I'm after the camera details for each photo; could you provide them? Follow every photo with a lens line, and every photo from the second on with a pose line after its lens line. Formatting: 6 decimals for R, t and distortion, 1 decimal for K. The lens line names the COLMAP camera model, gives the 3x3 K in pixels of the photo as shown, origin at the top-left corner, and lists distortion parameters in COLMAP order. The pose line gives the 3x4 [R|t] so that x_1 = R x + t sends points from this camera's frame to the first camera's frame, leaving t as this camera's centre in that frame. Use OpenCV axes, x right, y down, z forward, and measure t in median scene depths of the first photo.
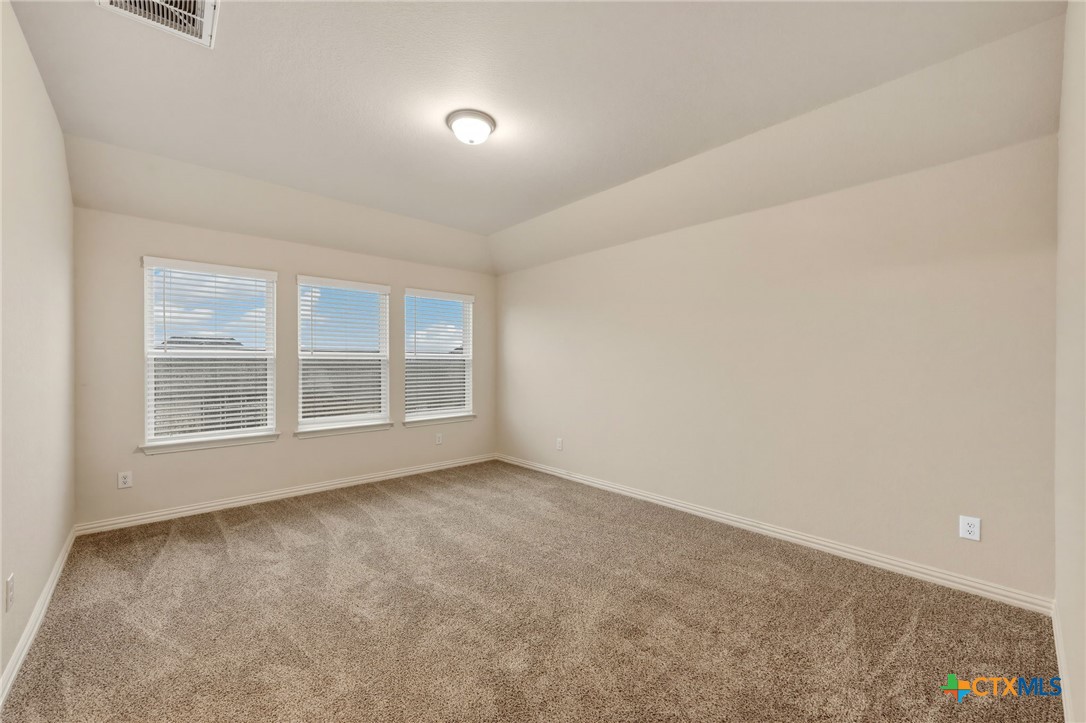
lens RADIAL K [[429.9, 0, 543.0], [0, 429.9, 361.5], [0, 0, 1]] dist [-0.000495, -0.000010]
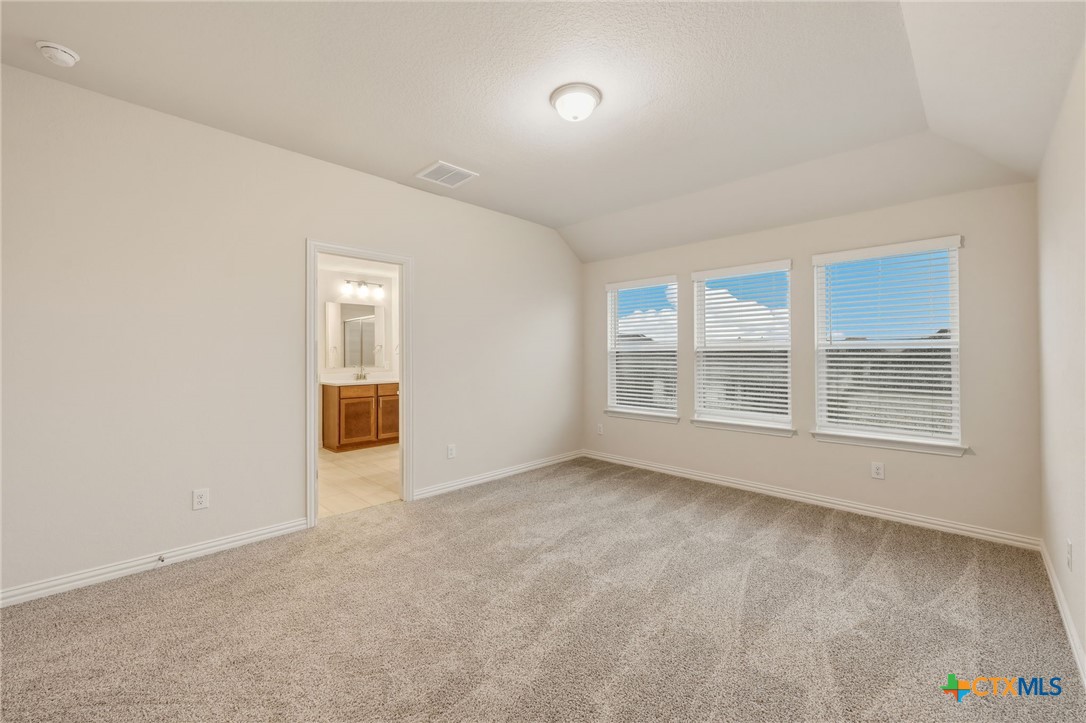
lens RADIAL K [[445.3, 0, 544.0], [0, 445.3, 353.1], [0, 0, 1]] dist [0.000795, 0.000337]
pose [[0.057916, -0.001686, -0.998320, 0.559714], [0.003971, 0.999991, -0.001458, -0.000552], [0.998314, -0.003880, 0.057923, 0.619087]]
